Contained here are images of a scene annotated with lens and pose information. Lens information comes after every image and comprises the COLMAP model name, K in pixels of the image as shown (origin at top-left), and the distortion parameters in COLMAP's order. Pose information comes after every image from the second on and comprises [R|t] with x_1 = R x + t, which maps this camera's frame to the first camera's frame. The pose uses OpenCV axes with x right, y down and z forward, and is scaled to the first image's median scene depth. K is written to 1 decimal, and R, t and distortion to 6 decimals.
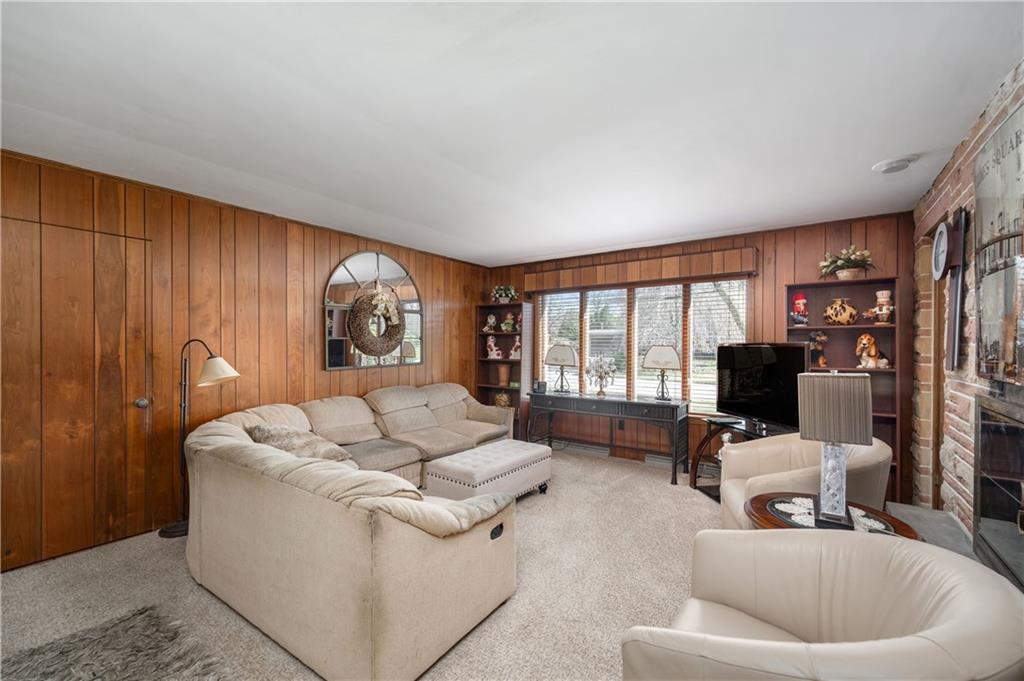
lens RADIAL K [[436.0, 0, 507.5], [0, 436.0, 342.0], [0, 0, 1]] dist [-0.001538, 0.000044]
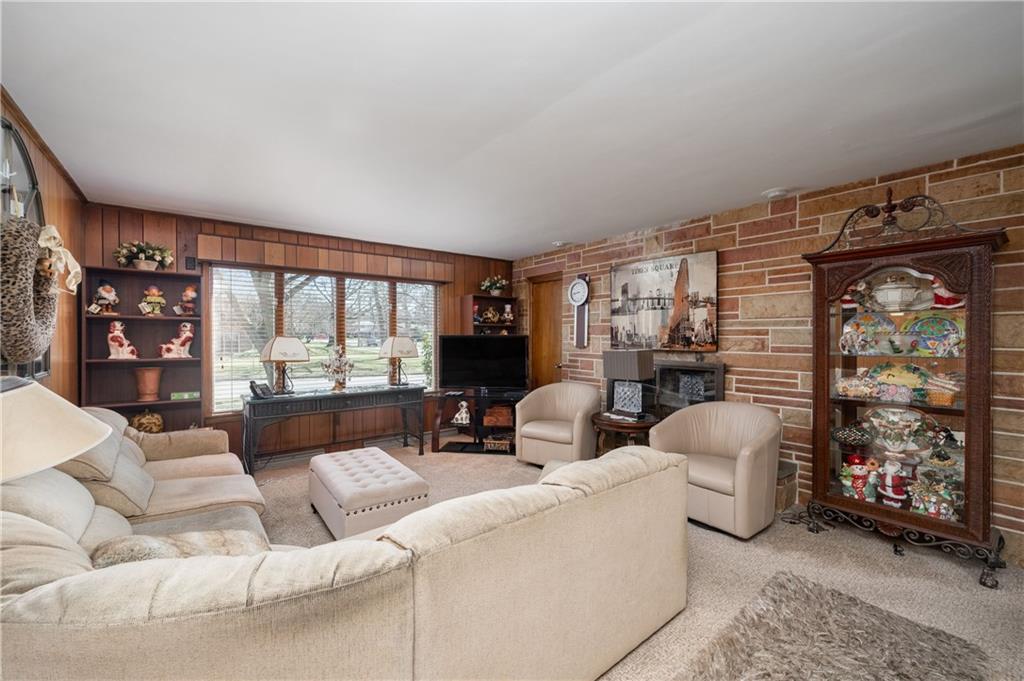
lens RADIAL K [[436.0, 0, 507.0], [0, 436.0, 340.8], [0, 0, 1]] dist [-0.001538, 0.000044]
pose [[0.248865, -0.010490, 0.968481, -0.556577], [-0.005730, 0.999908, 0.012302, 0.002834], [-0.968521, -0.008611, 0.248782, 0.390179]]
